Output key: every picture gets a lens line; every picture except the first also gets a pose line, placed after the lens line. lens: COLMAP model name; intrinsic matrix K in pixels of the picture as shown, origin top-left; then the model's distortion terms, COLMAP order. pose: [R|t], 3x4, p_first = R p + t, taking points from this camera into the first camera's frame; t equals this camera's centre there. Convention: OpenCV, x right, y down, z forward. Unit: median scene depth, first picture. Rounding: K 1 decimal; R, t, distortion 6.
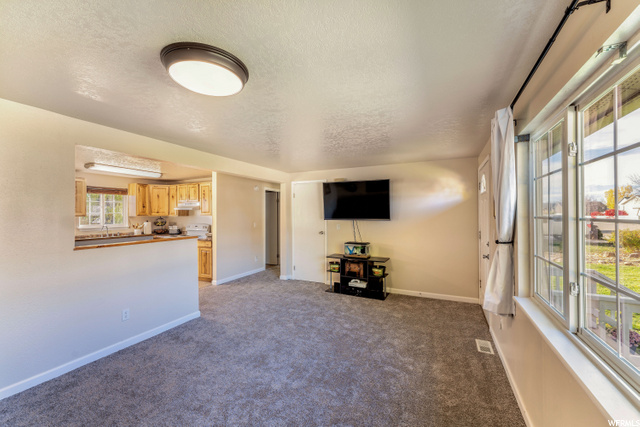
lens RADIAL K [[255.4, 0, 320.0], [0, 255.4, 213.5], [0, 0, 1]] dist [-0.000796, -0.000066]
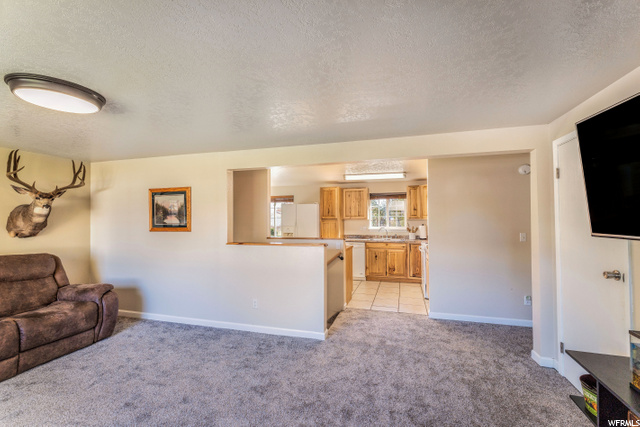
lens RADIAL K [[265.0, 0, 328.6], [0, 265.0, 215.4], [0, 0, 1]] dist [-0.000317, -0.000093]
pose [[0.173034, -0.009484, -0.984870, 0.229451], [0.009747, 0.999921, -0.007917, 0.000551], [0.984868, -0.008230, 0.173113, 0.508196]]
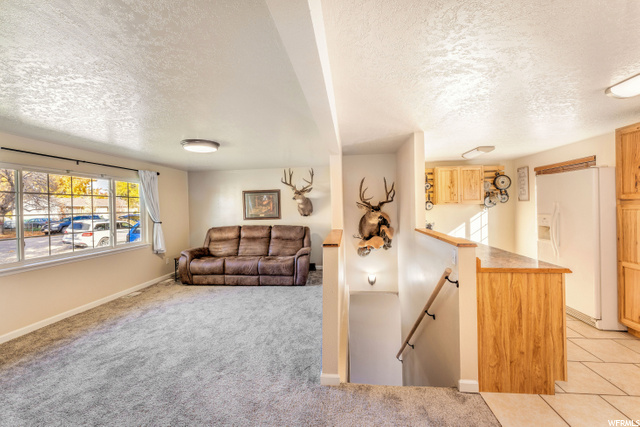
lens RADIAL K [[260.6, 0, 330.3], [0, 260.6, 208.8], [0, 0, 1]] dist [-0.029638, 0.020848]
pose [[-0.934855, 0.026413, -0.354046, -0.169879], [0.025988, 0.999645, 0.005957, 0.005600], [0.354077, -0.003632, -0.935209, 0.901697]]
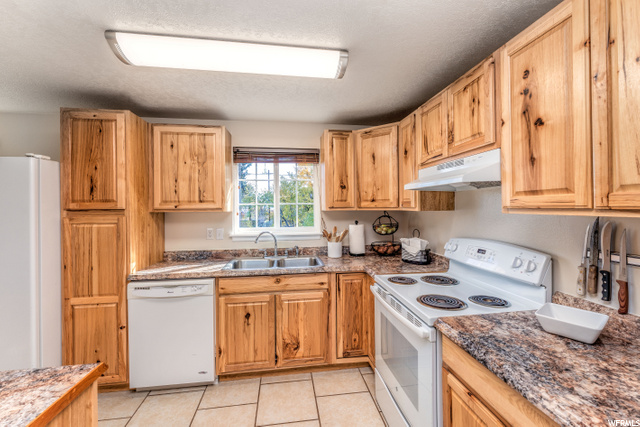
lens RADIAL K [[270.3, 0, 320.5], [0, 270.3, 207.3], [0, 0, 1]] dist [-0.001513, -0.000055]
pose [[0.558792, -0.001254, -0.829307, -0.356845], [0.008838, 0.999951, 0.004443, 0.003265], [0.829261, -0.009812, 0.558775, 0.731053]]
